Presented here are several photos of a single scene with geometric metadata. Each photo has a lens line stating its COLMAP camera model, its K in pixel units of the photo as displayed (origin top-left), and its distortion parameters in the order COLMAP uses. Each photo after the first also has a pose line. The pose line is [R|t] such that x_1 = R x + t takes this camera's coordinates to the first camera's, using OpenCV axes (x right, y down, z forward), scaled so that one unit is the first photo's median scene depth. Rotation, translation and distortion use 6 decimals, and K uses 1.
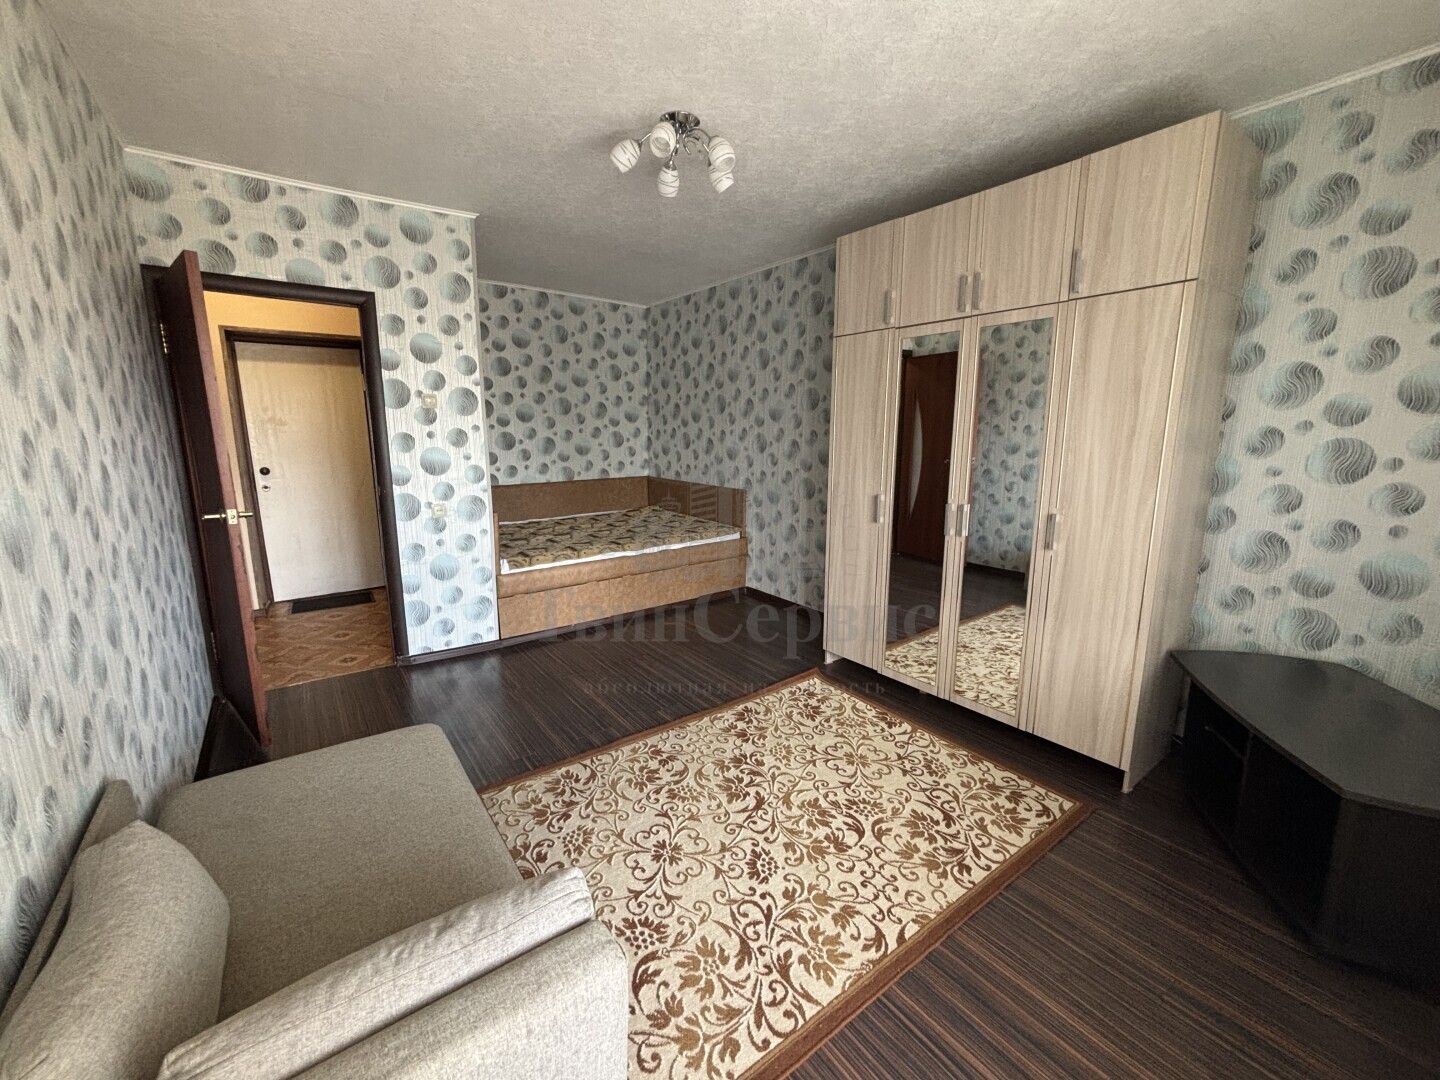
lens RADIAL K [[581.9, 0, 720.0], [0, 581.9, 540.0], [0, 0, 1]] dist [0.000482, -0.000083]
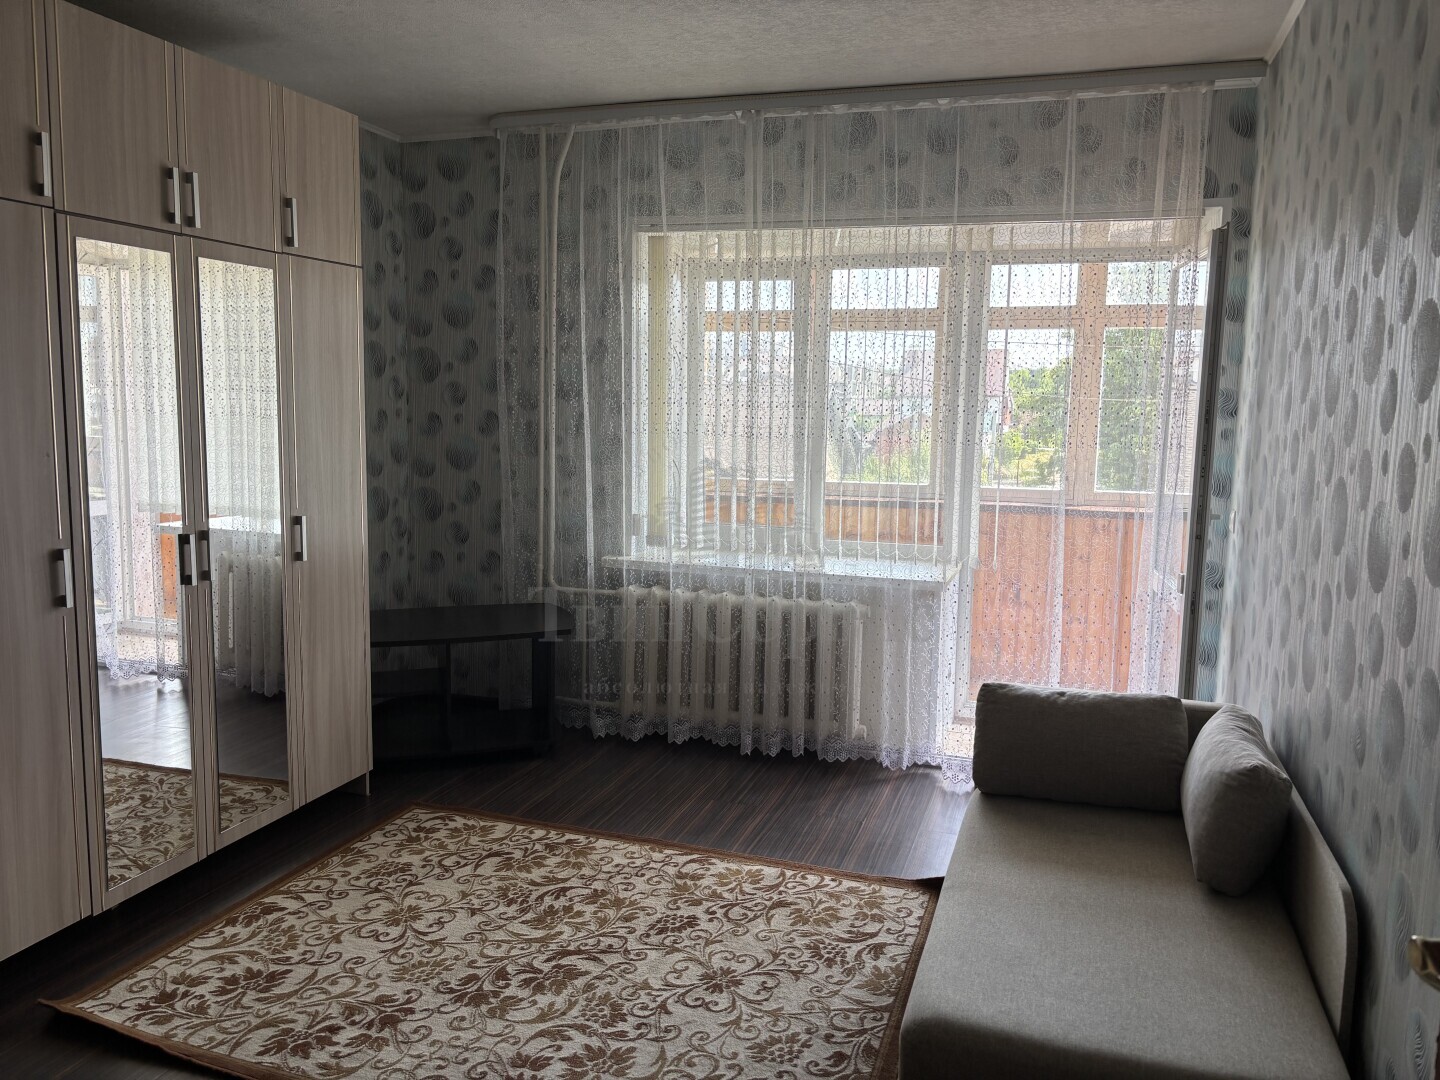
lens RADIAL K [[1082.6, 0, 738.9], [0, 1082.6, 515.7], [0, 0, 1]] dist [0.070558, -0.078027]
pose [[-0.579751, -0.097286, 0.808965, -1.078841], [0.140817, 0.965943, 0.217082, -0.309263], [-0.802533, 0.239770, -0.546307, 1.468608]]
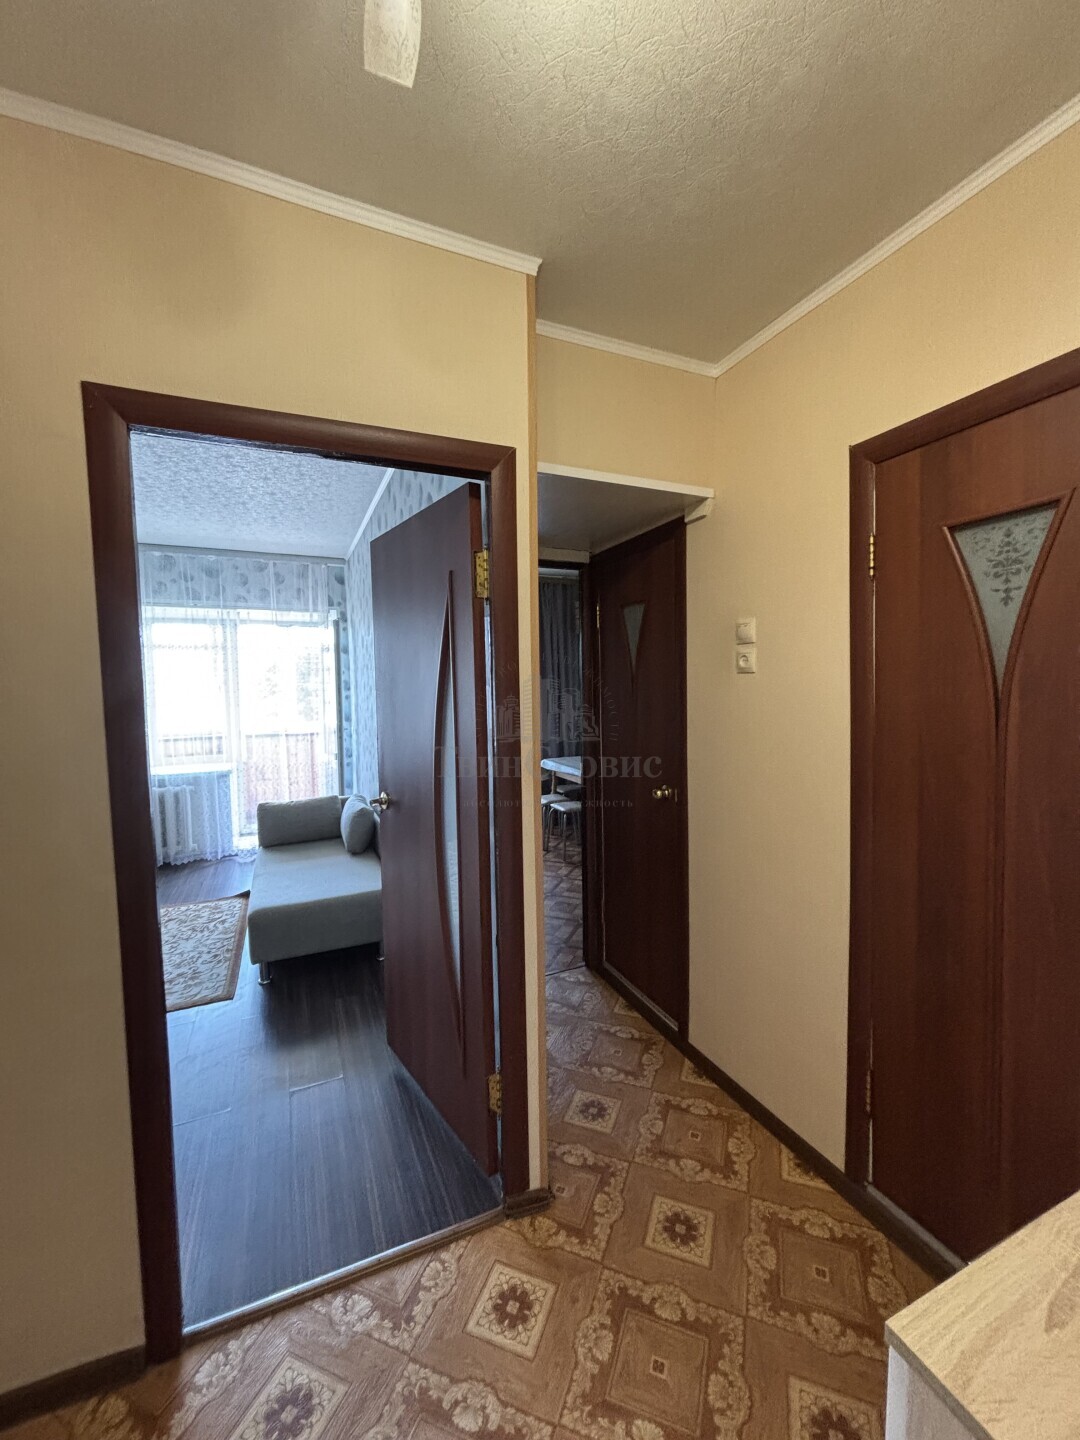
lens RADIAL K [[576.5, 0, 540.0], [0, 576.5, 720.0], [0, 0, 1]] dist [-0.000049, -0.008670]
pose [[-0.974443, -0.000577, 0.224635, -1.418785], [0.058608, 0.964710, 0.256711, -0.418853], [-0.216856, 0.263315, -0.940021, 1.949989]]
